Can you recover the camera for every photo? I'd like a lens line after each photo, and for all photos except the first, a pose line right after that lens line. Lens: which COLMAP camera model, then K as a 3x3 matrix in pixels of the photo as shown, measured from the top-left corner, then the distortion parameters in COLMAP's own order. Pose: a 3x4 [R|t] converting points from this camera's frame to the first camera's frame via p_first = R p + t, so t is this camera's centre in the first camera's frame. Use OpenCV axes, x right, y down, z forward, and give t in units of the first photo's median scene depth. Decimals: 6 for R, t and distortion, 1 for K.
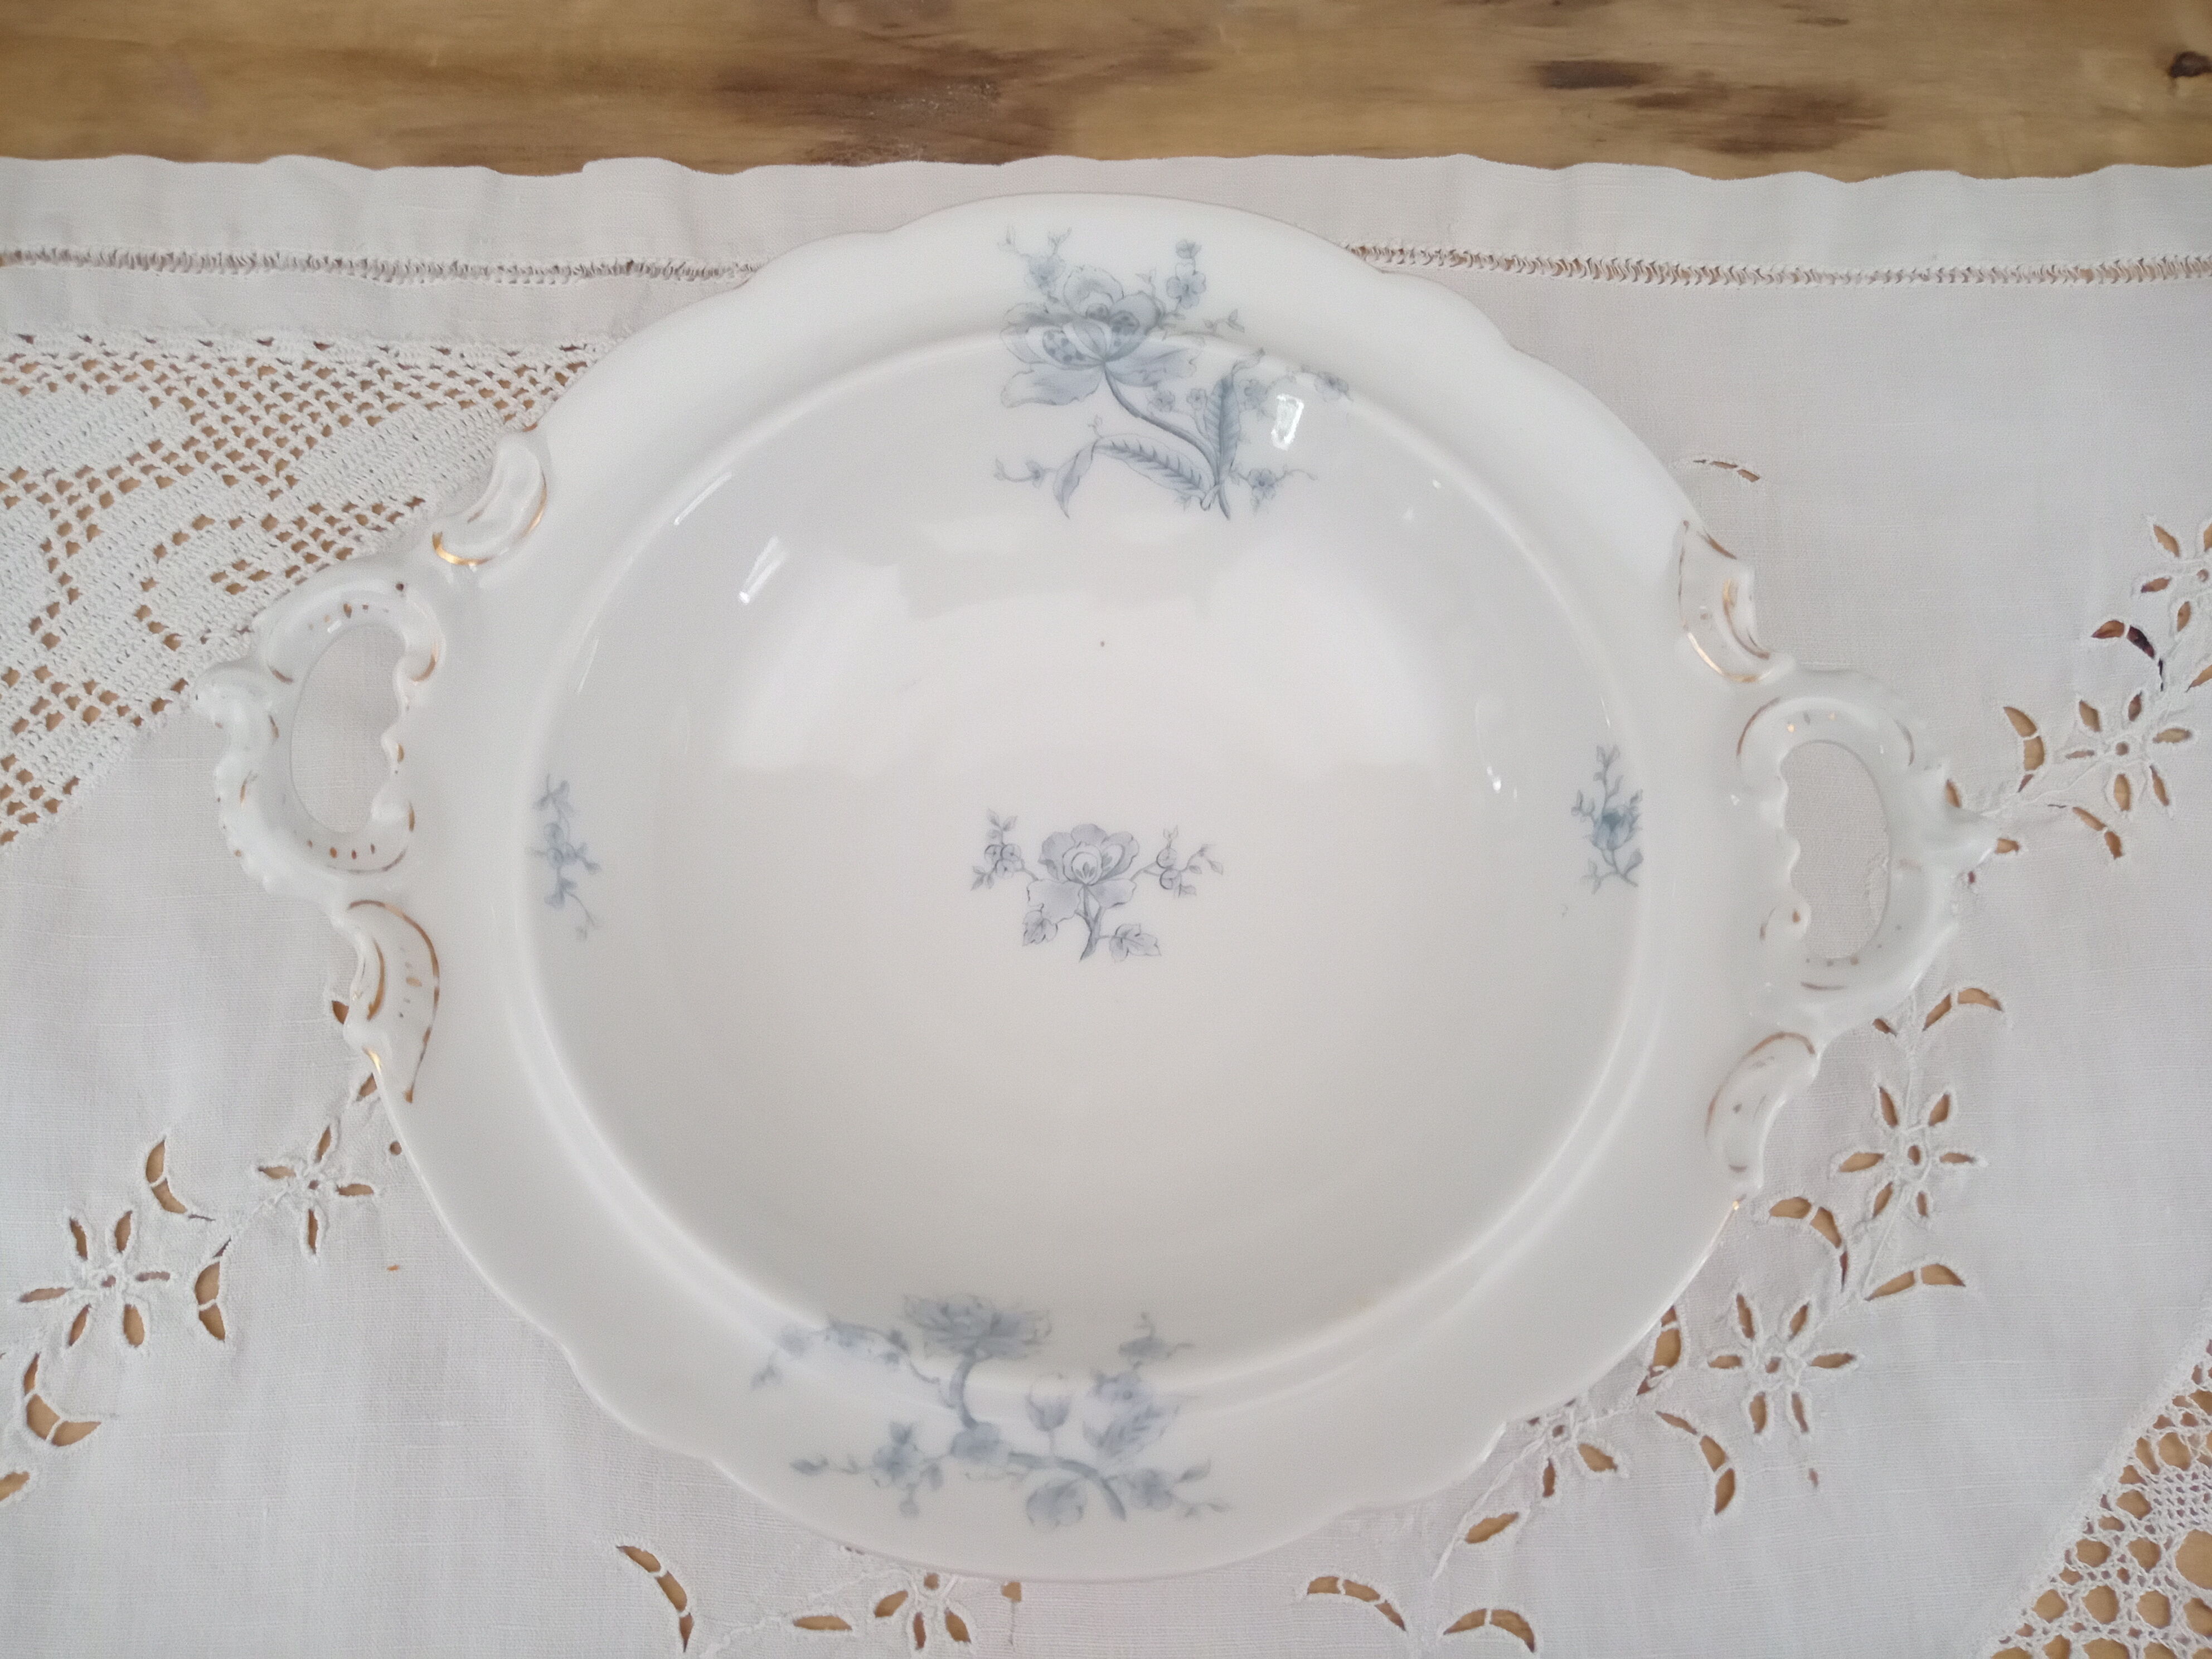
lens RADIAL K [[1823.2, 0, 1087.8], [0, 1823.2, 862.4], [0, 0, 1]] dist [0.005714, -0.060019]
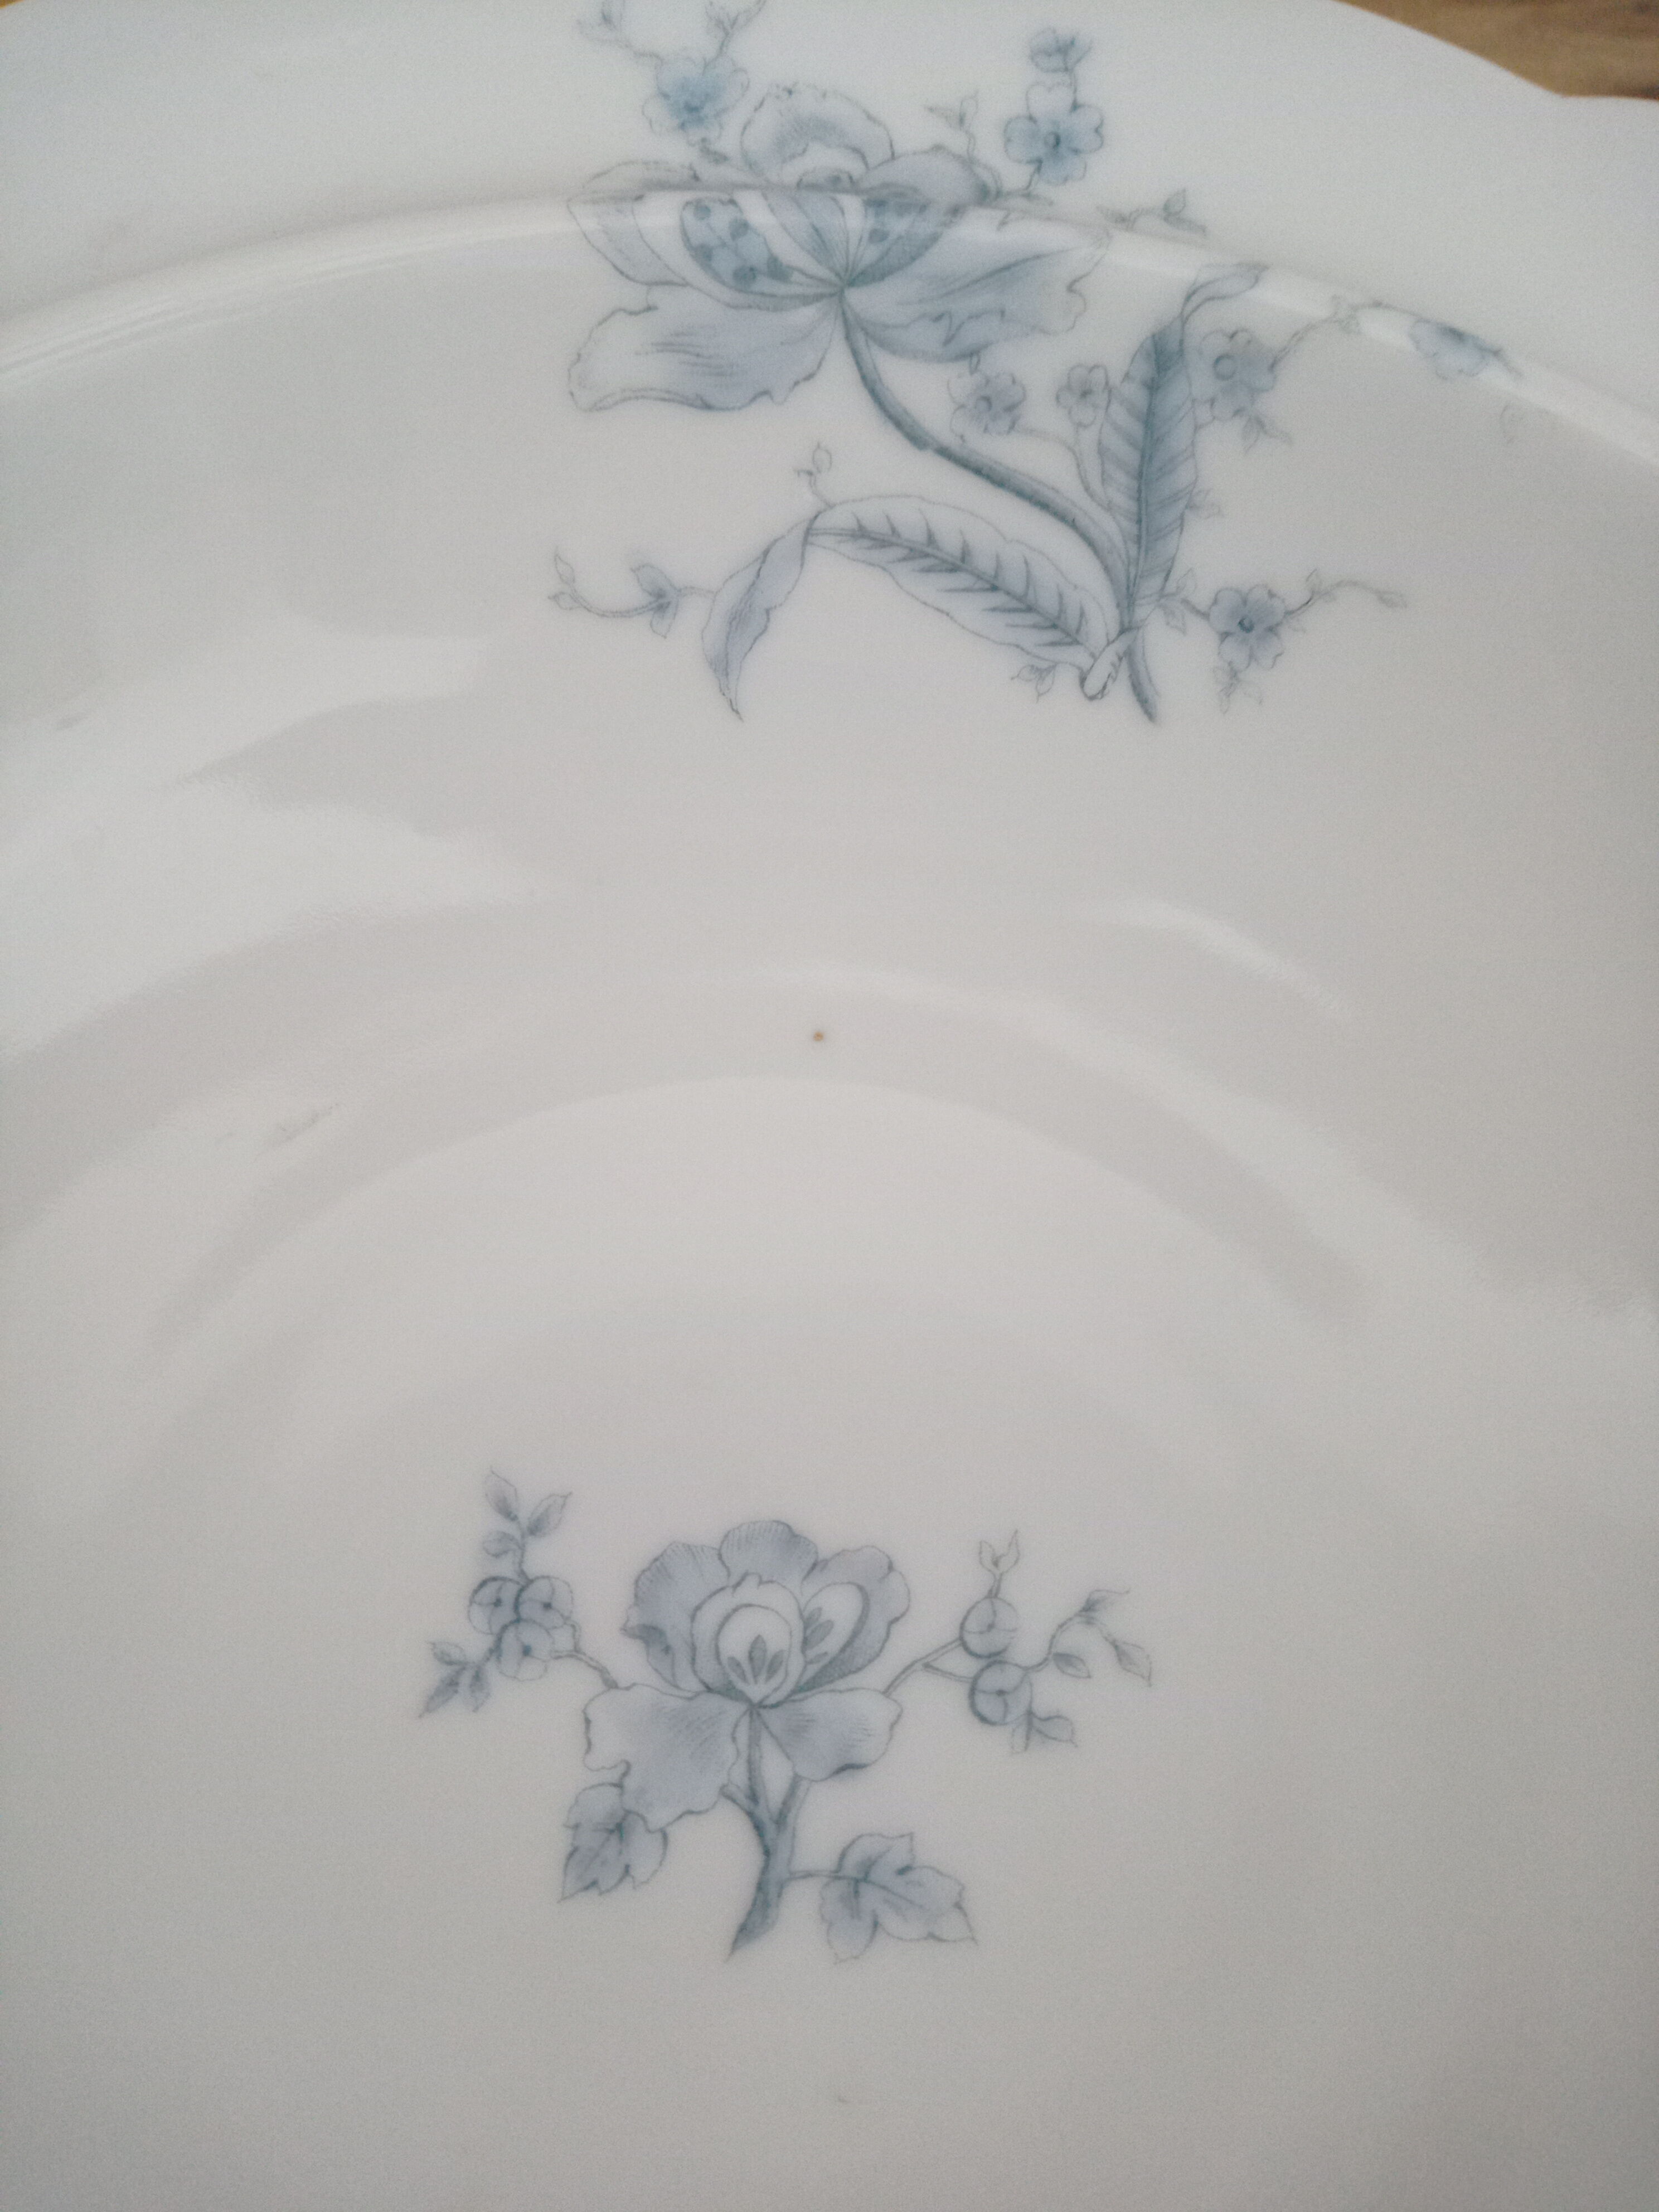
lens RADIAL K [[1823.2, 0, 791.7], [0, 1823.2, 1049.8], [0, 0, 1]] dist [0.005714, -0.060019]
pose [[0.999621, 0.025720, -0.009804, 0.006235], [-0.027127, 0.980935, -0.192431, -0.044438], [0.004668, 0.192624, 0.981261, 0.648947]]
